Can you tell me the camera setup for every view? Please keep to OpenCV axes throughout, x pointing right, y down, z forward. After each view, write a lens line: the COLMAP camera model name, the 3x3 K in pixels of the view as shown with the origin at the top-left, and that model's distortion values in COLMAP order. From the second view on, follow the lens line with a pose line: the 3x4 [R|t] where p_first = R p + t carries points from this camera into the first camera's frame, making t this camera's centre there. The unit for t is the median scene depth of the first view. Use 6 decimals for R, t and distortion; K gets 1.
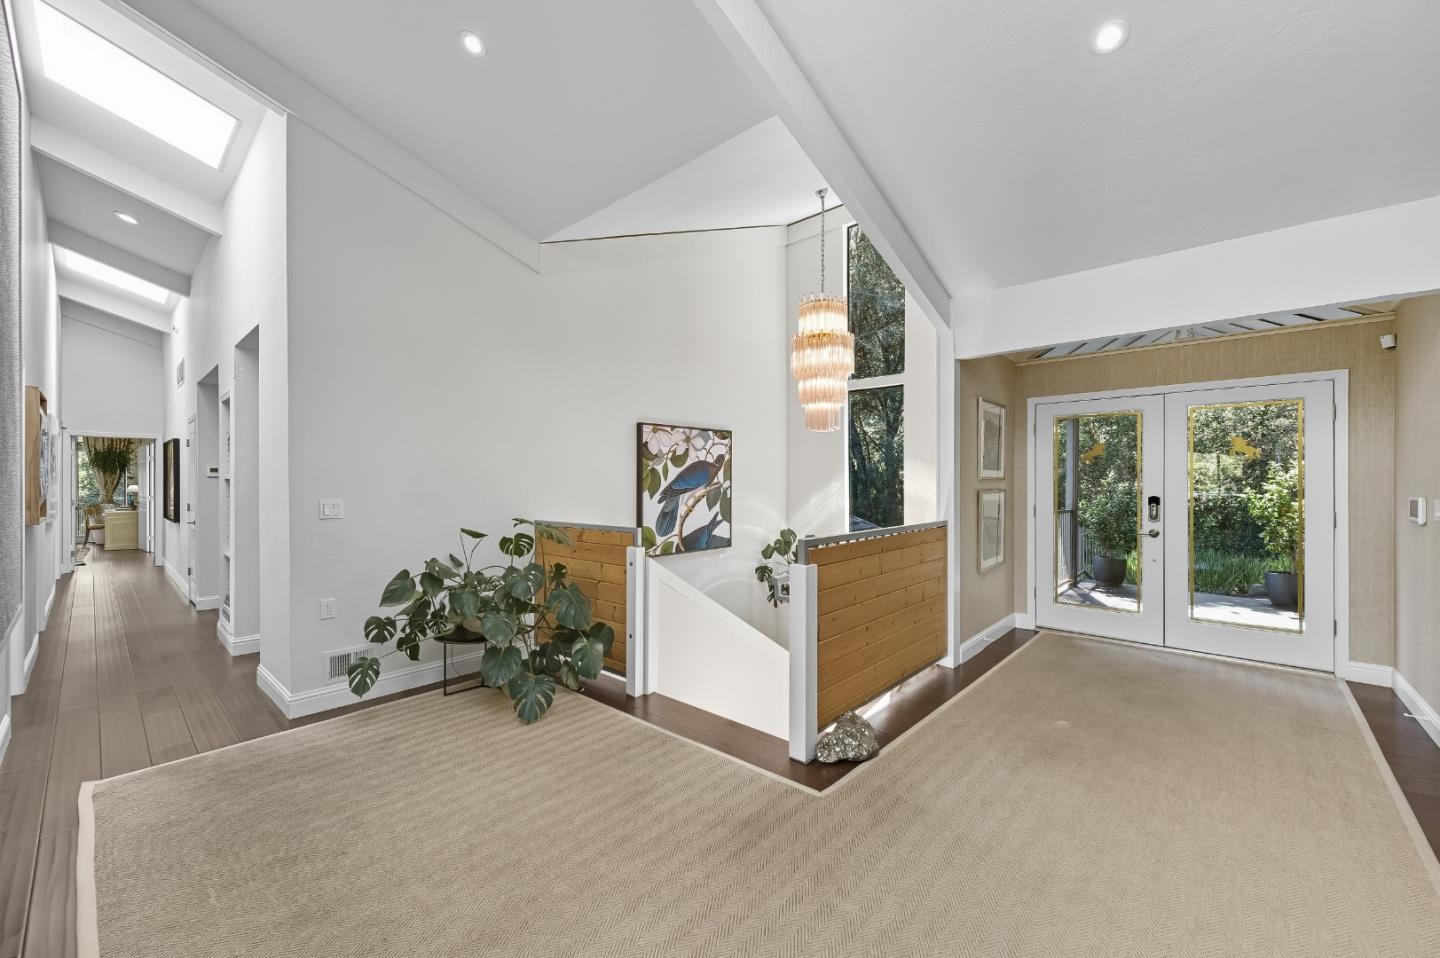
lens RADIAL K [[561.6, 0, 721.2], [0, 561.6, 477.6], [0, 0, 1]] dist [-0.000167, 0.000559]
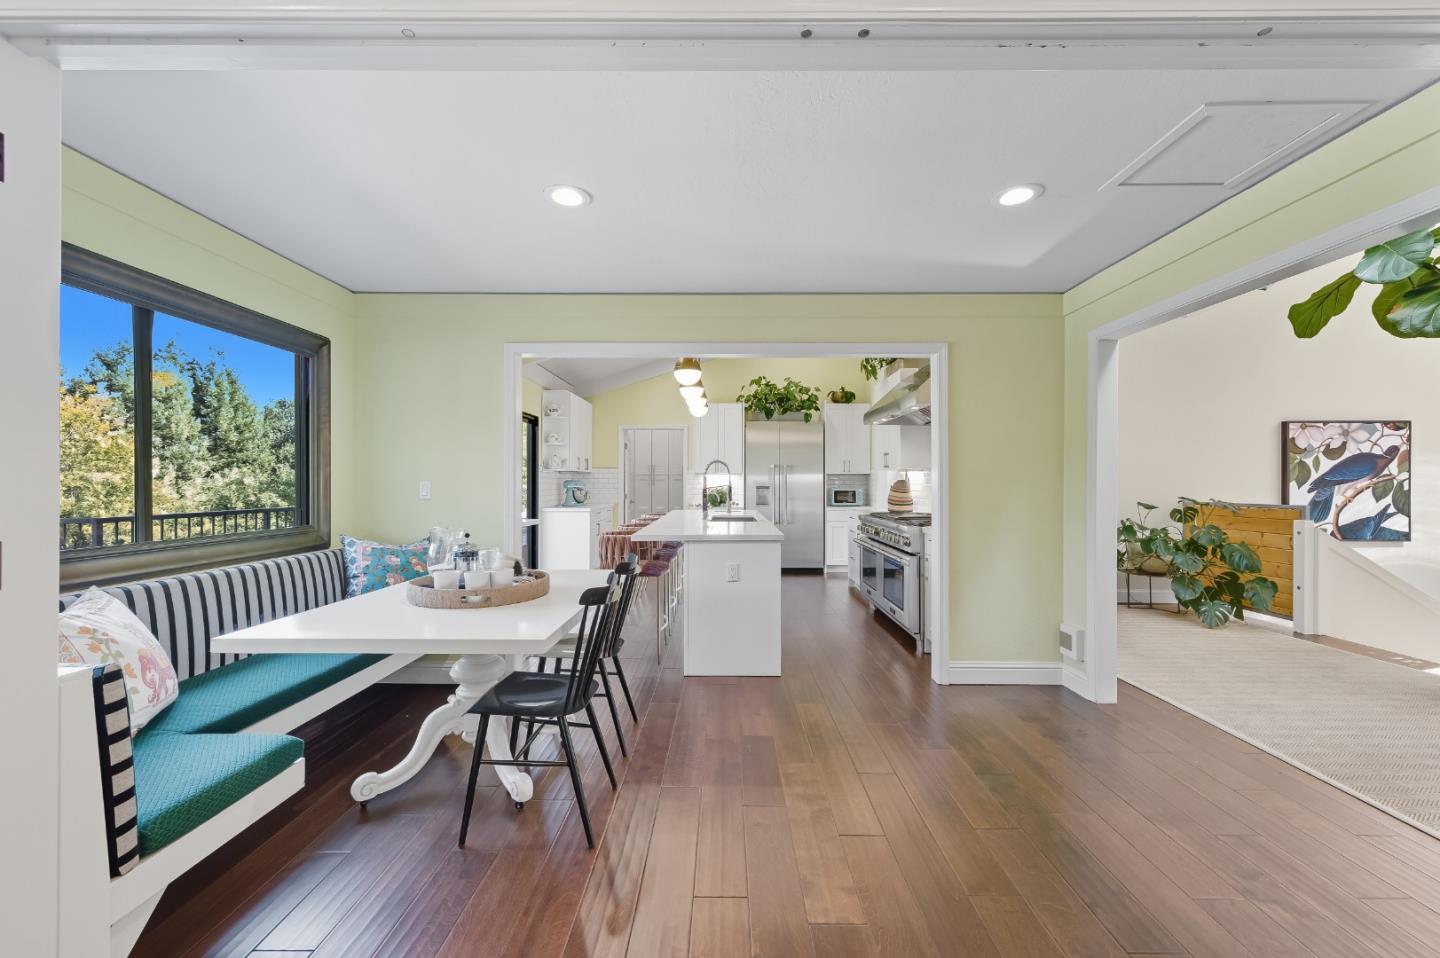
lens RADIAL K [[561.6, 0, 721.2], [0, 561.6, 477.6], [0, 0, 1]] dist [-0.000167, 0.000559]
pose [[0.659725, -0.004498, -0.751494, -0.040540], [0.001630, 0.999988, -0.004554, 0.018237], [0.751505, 0.001779, 0.659725, -0.567824]]
